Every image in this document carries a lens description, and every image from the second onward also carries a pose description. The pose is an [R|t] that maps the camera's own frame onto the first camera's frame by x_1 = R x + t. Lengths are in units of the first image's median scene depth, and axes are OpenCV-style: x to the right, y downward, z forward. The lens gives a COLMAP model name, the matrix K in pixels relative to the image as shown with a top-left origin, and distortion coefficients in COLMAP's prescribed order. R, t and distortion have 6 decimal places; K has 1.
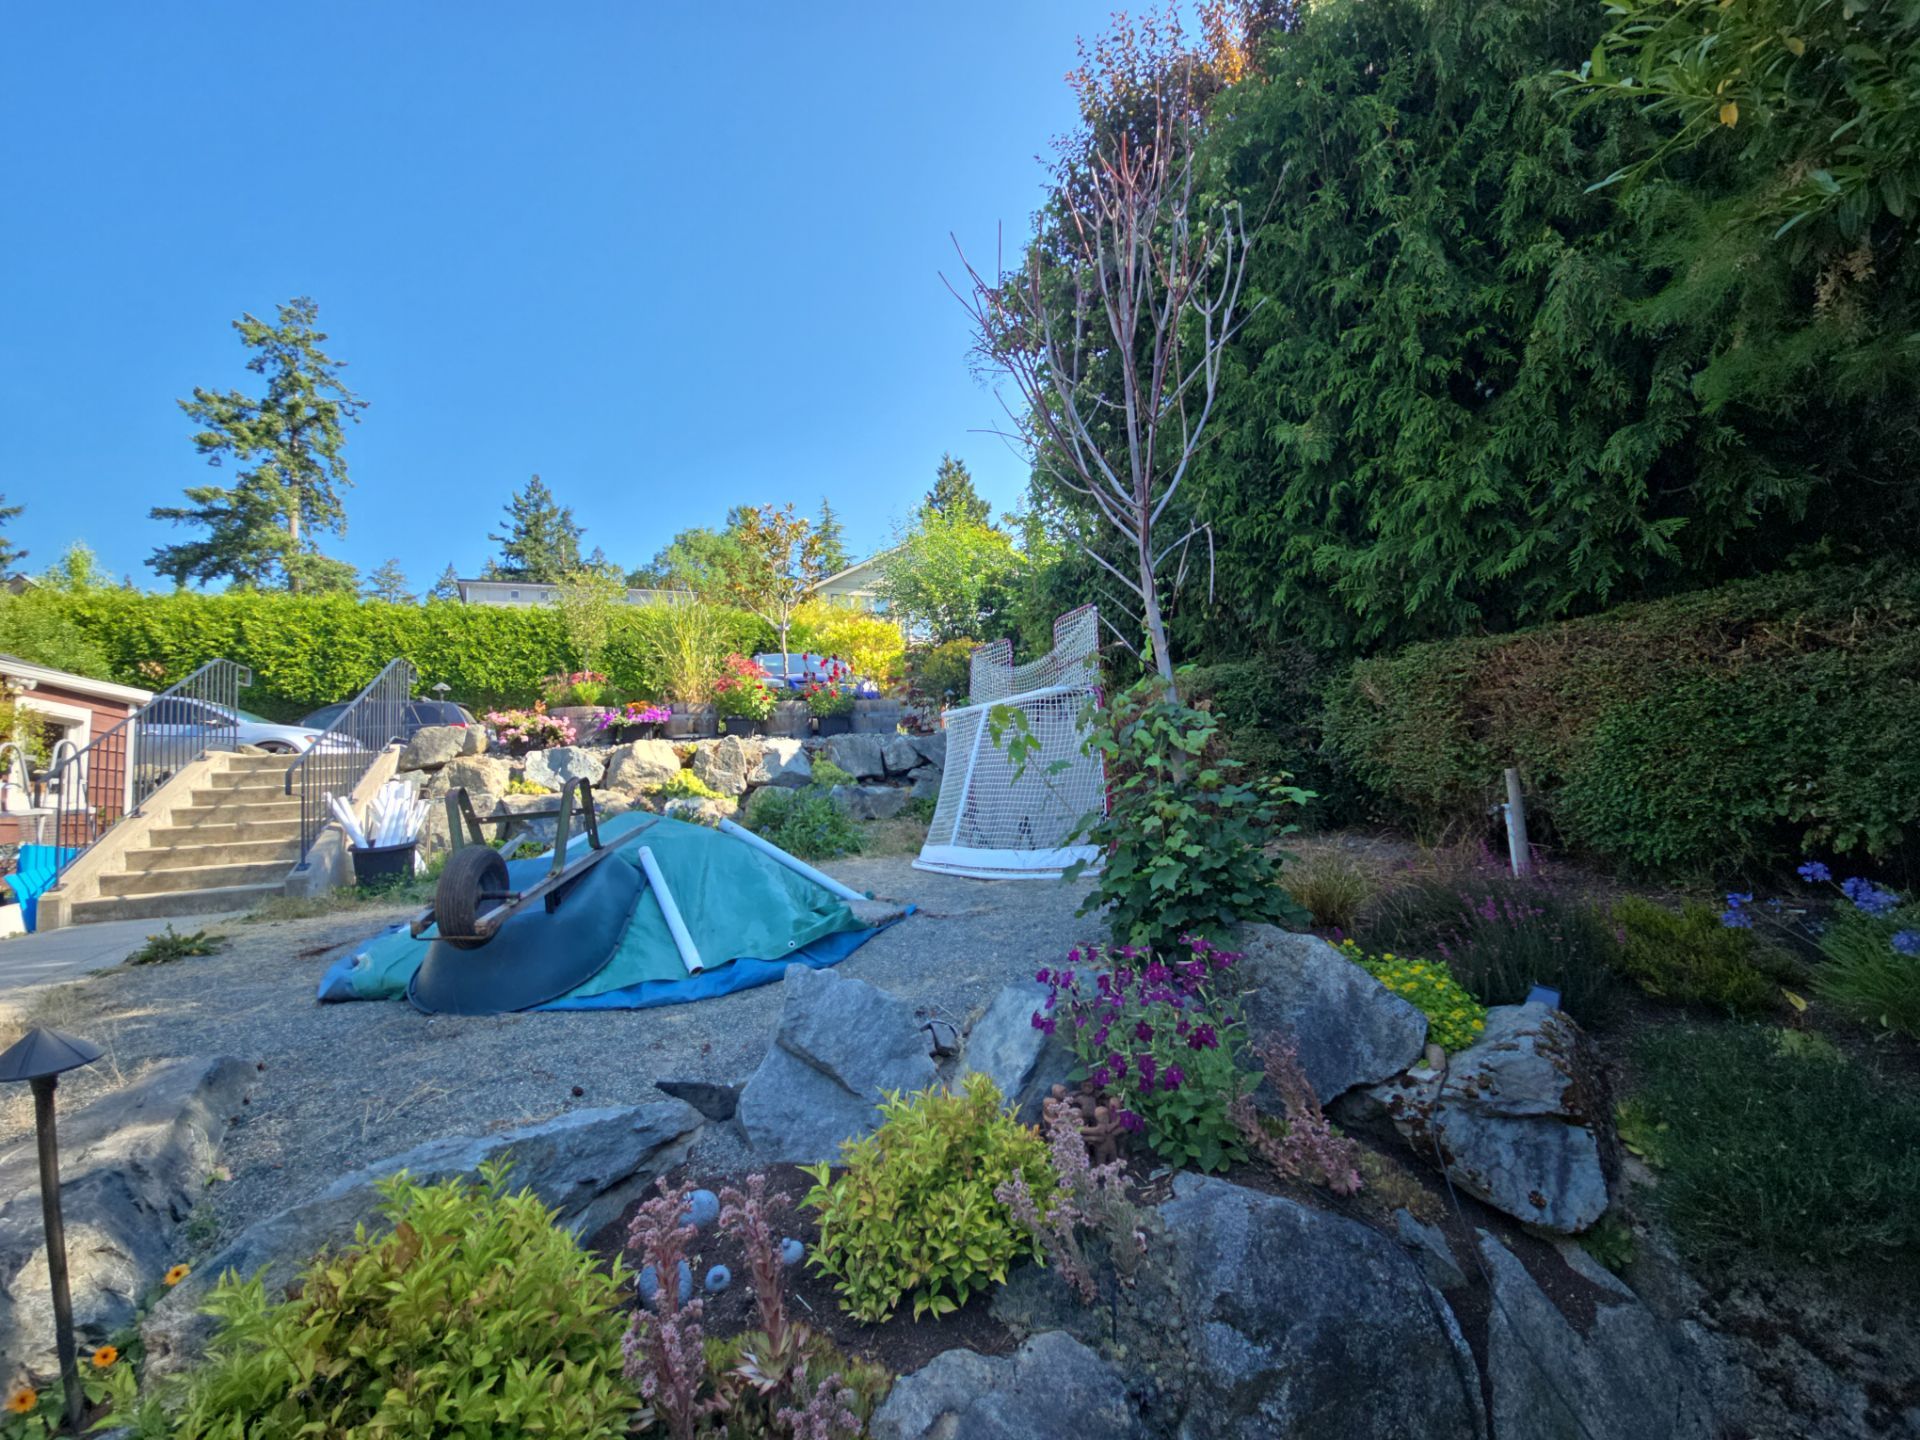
lens RADIAL K [[773.9, 0, 981.9], [0, 773.9, 729.8], [0, 0, 1]] dist [0.010196, -0.011120]
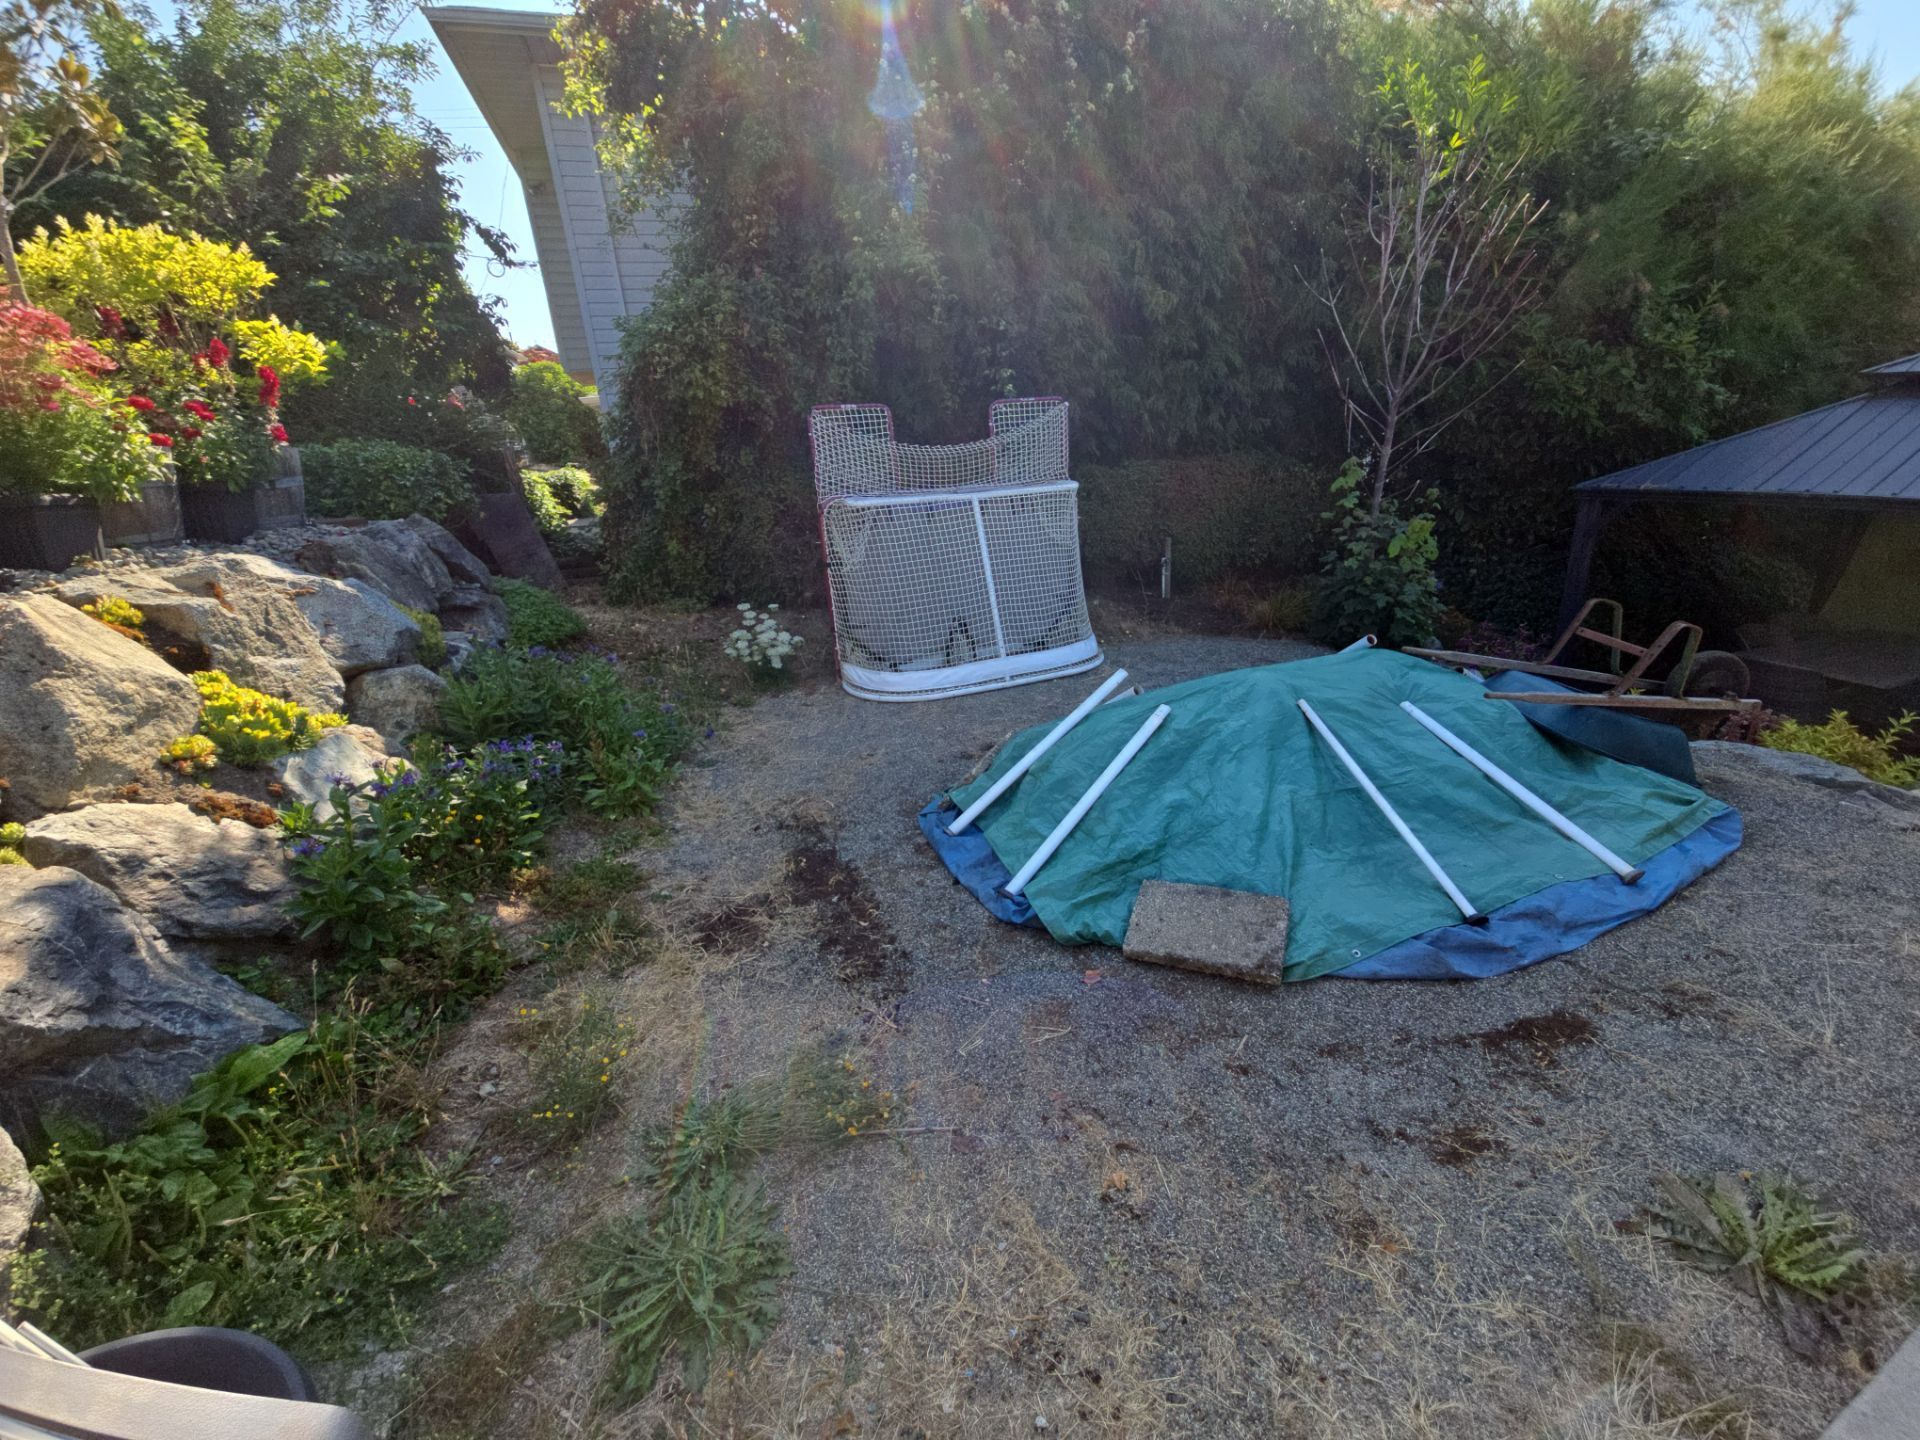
lens RADIAL K [[774.3, 0, 966.8], [0, 774.3, 719.2], [0, 0, 1]] dist [0.010989, -0.005254]
pose [[0.120939, -0.284316, 0.951072, -0.599347], [-0.025208, 0.956916, 0.289269, -0.029121], [-0.992340, -0.058958, 0.108561, 0.593028]]
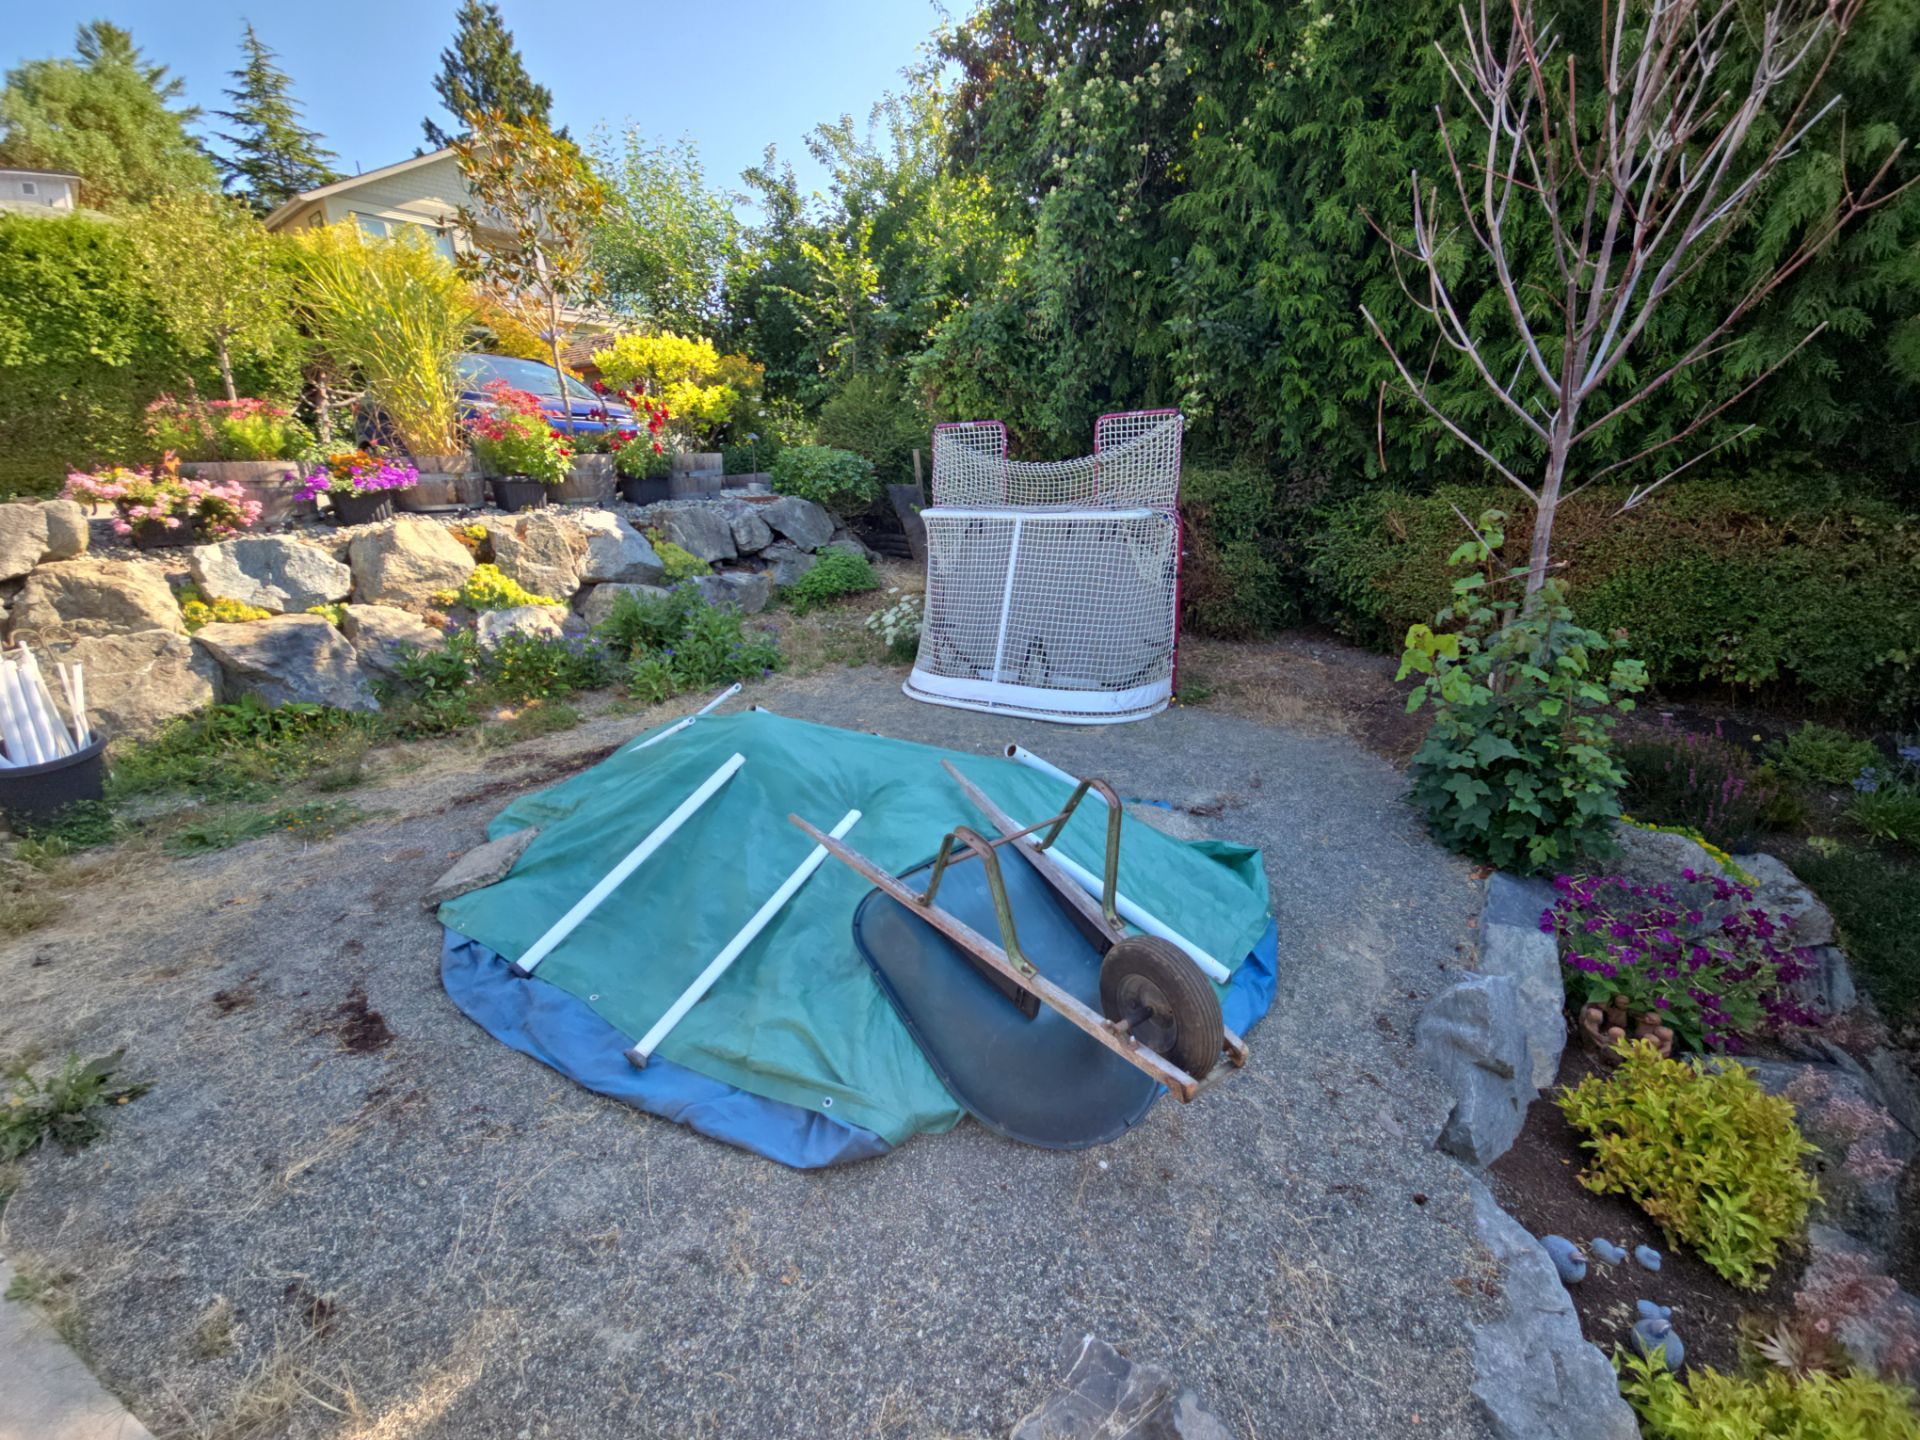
lens RADIAL K [[774.3, 0, 966.8], [0, 774.3, 719.2], [0, 0, 1]] dist [0.010989, -0.005254]
pose [[0.881045, -0.116171, 0.458546, -0.307913], [-0.054128, 0.938248, 0.341702, -0.073745], [-0.469926, -0.325875, 0.820351, 0.163949]]
